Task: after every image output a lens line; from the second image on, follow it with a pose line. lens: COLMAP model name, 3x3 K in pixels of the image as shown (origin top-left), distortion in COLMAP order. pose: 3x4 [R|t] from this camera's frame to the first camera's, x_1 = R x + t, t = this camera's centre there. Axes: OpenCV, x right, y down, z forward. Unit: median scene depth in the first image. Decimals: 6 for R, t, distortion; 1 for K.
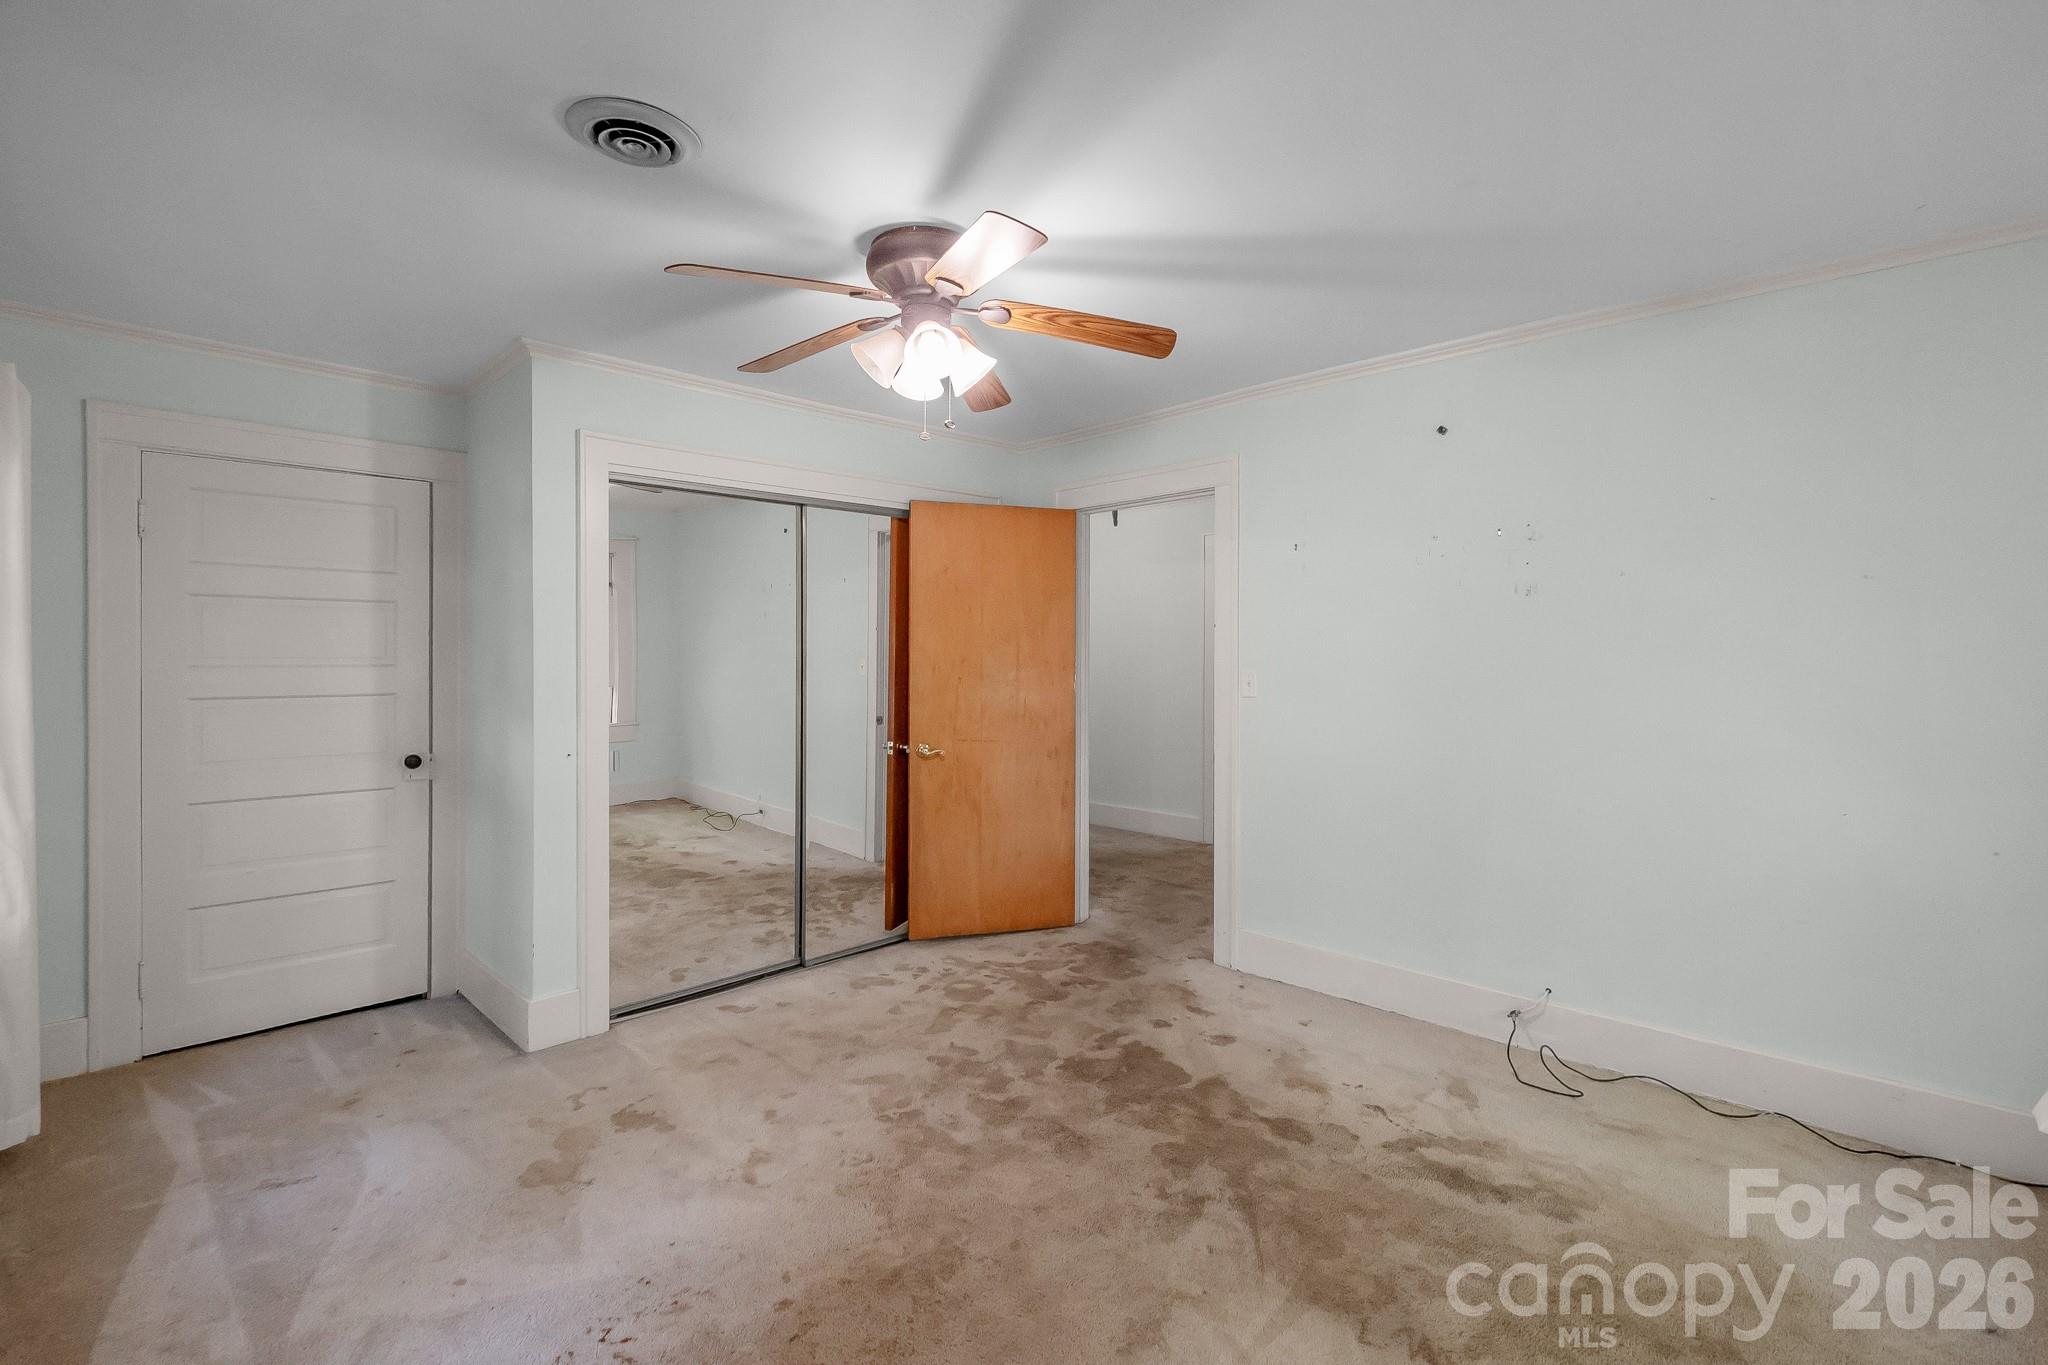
lens RADIAL K [[886.9, 0, 1015.8], [0, 886.9, 660.4], [0, 0, 1]] dist [0.014331, -0.000001]
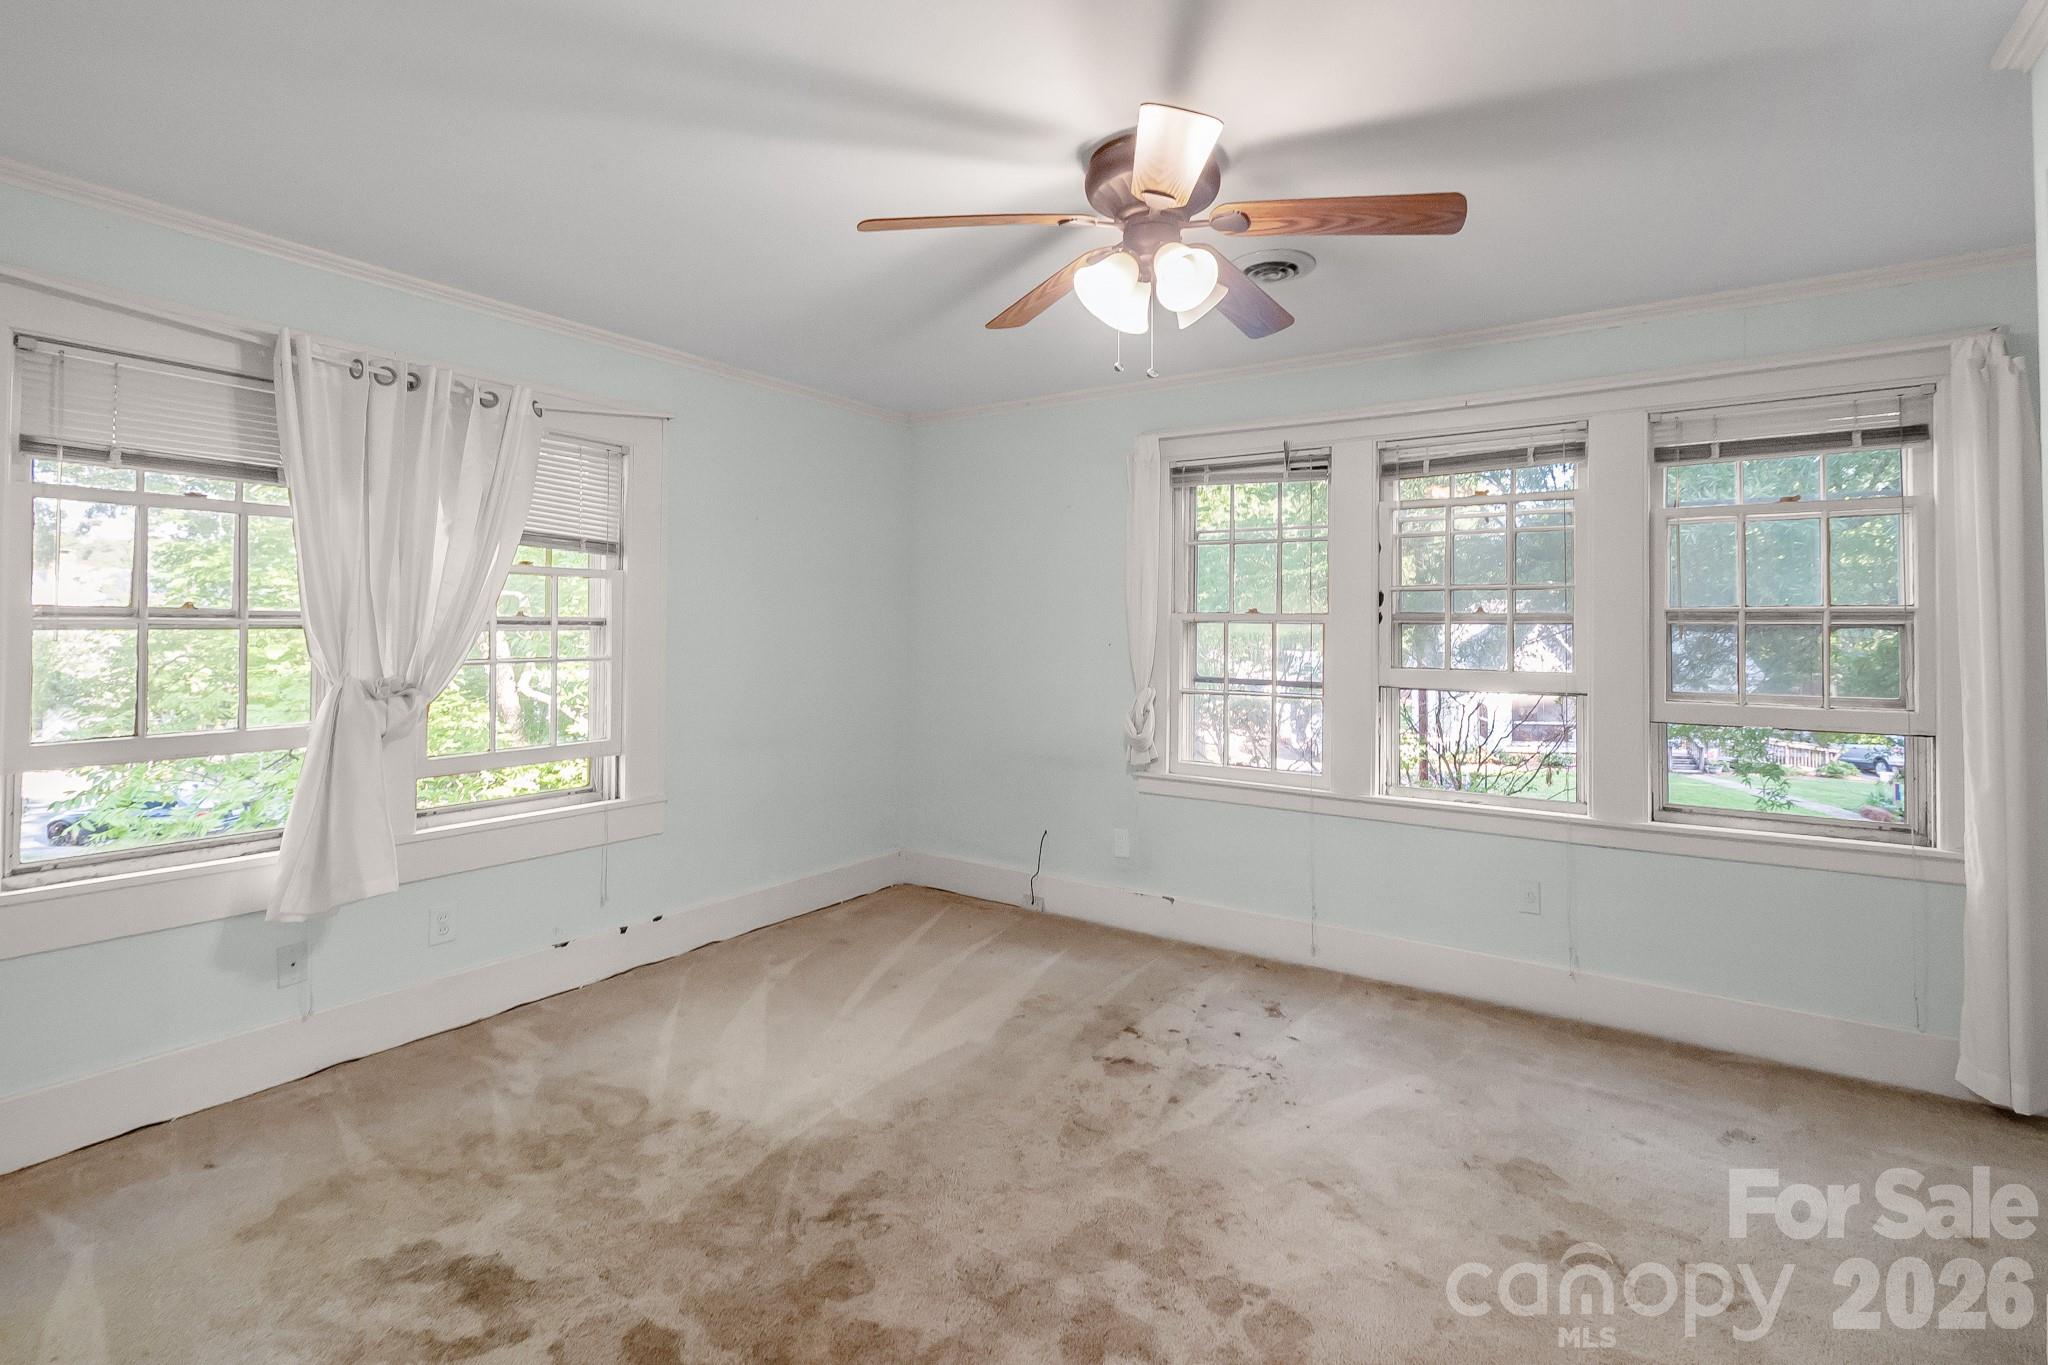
lens RADIAL K [[943.7, 0, 1035.8], [0, 943.7, 658.9], [0, 0, 1]] dist [0.000825, -0.000193]
pose [[-0.978047, -0.001366, -0.208379, 0.150372], [-0.008873, 0.999345, 0.035096, 0.001639], [0.208195, 0.036174, -0.977418, 1.441045]]
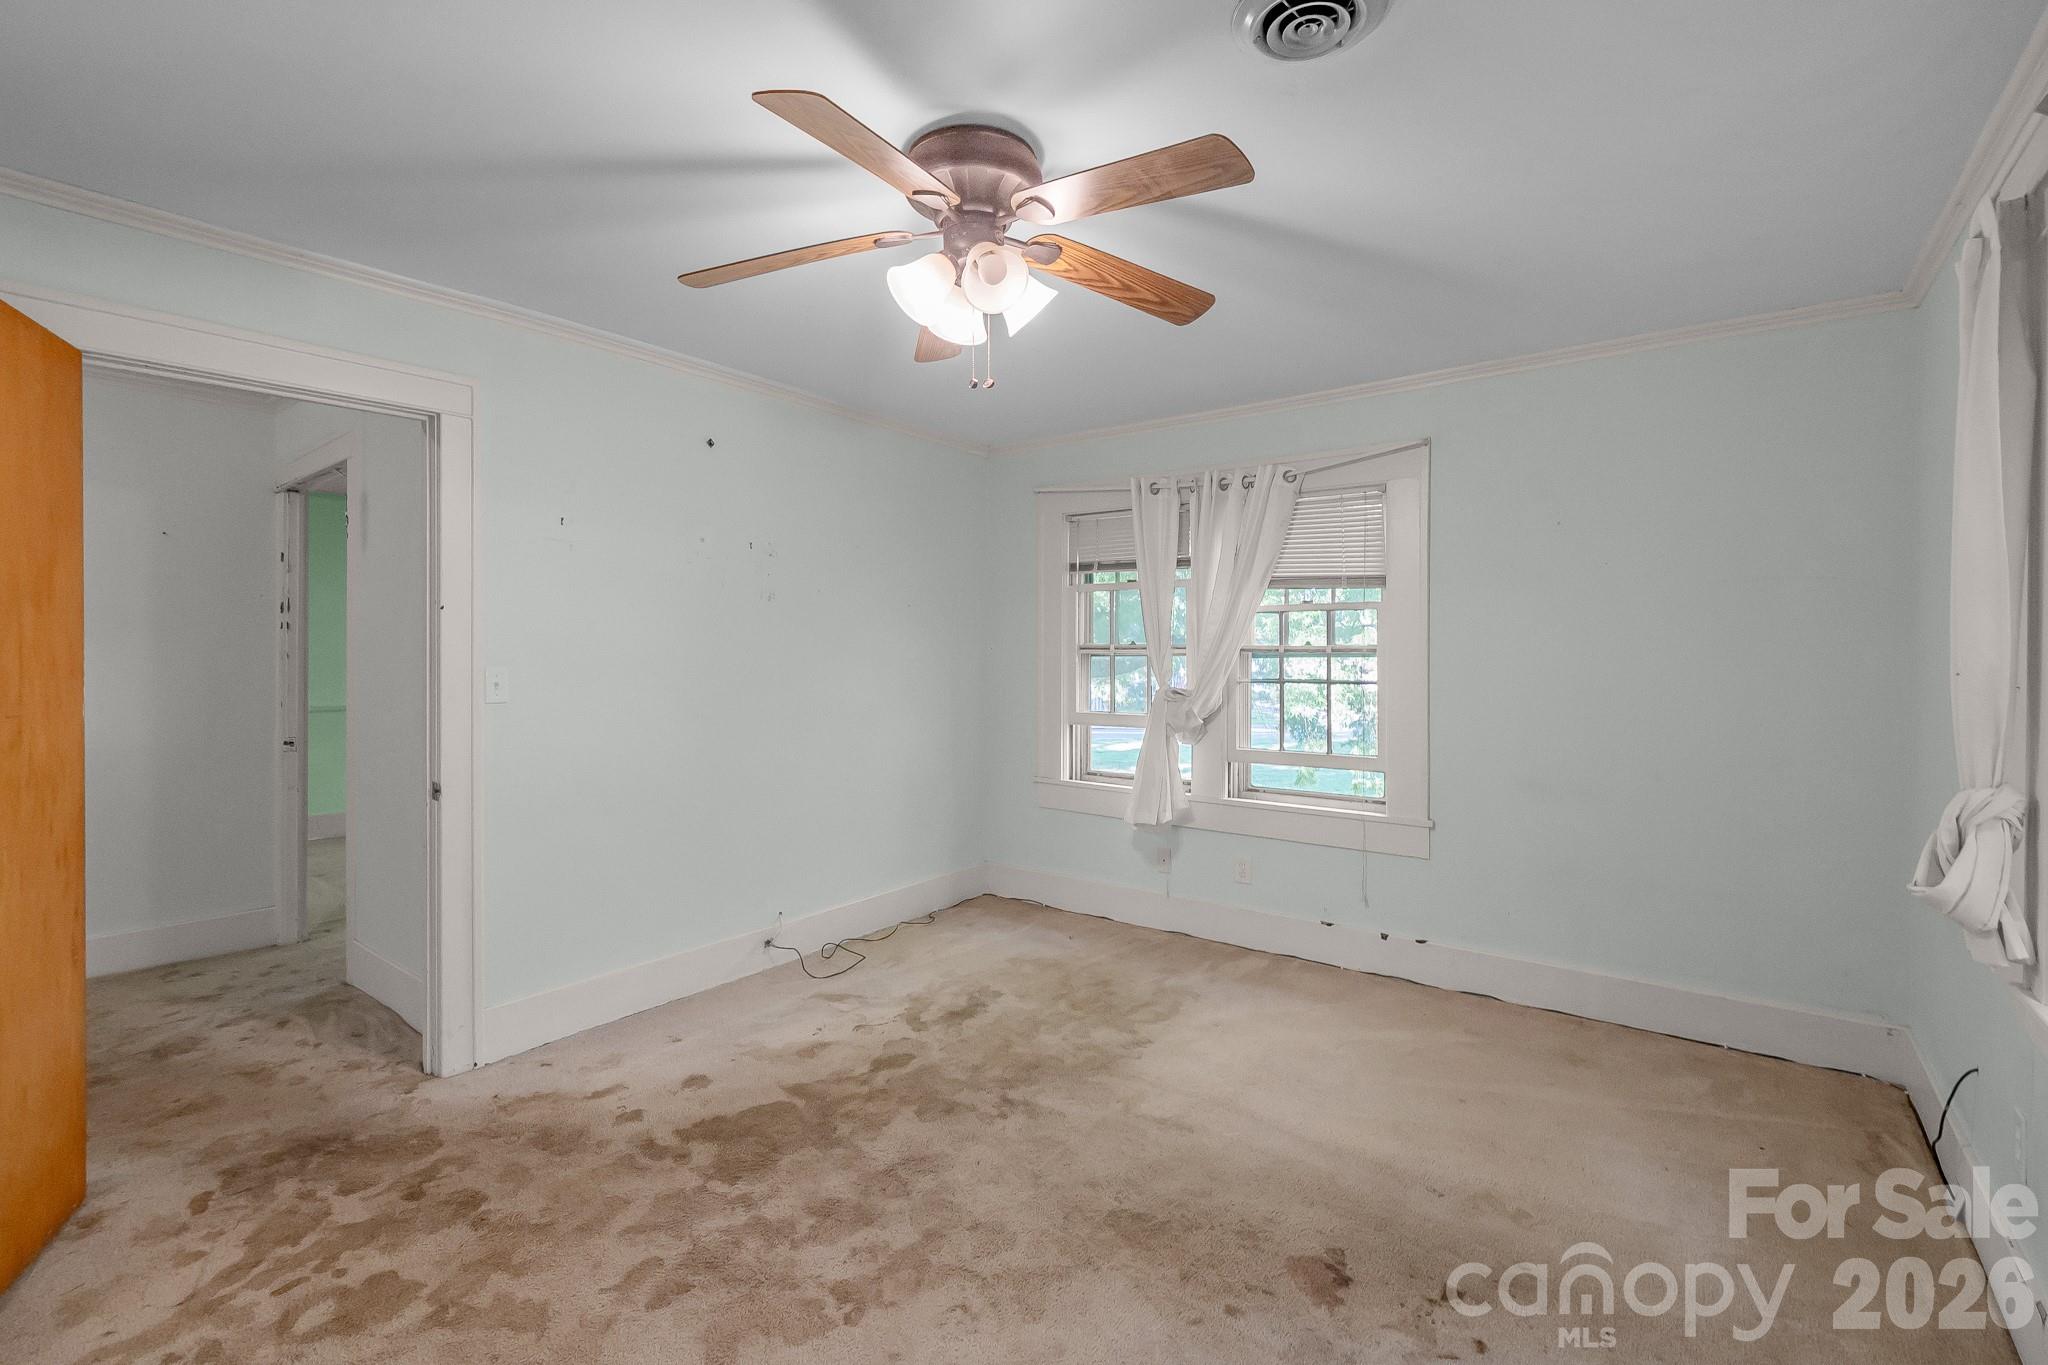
lens RADIAL K [[943.7, 0, 1035.8], [0, 943.7, 658.9], [0, 0, 1]] dist [0.000825, -0.000193]
pose [[-0.139666, -0.006495, 0.990177, -0.762420], [0.004740, 0.999963, 0.007228, 0.006225], [-0.990187, 0.005703, -0.139630, 0.832728]]
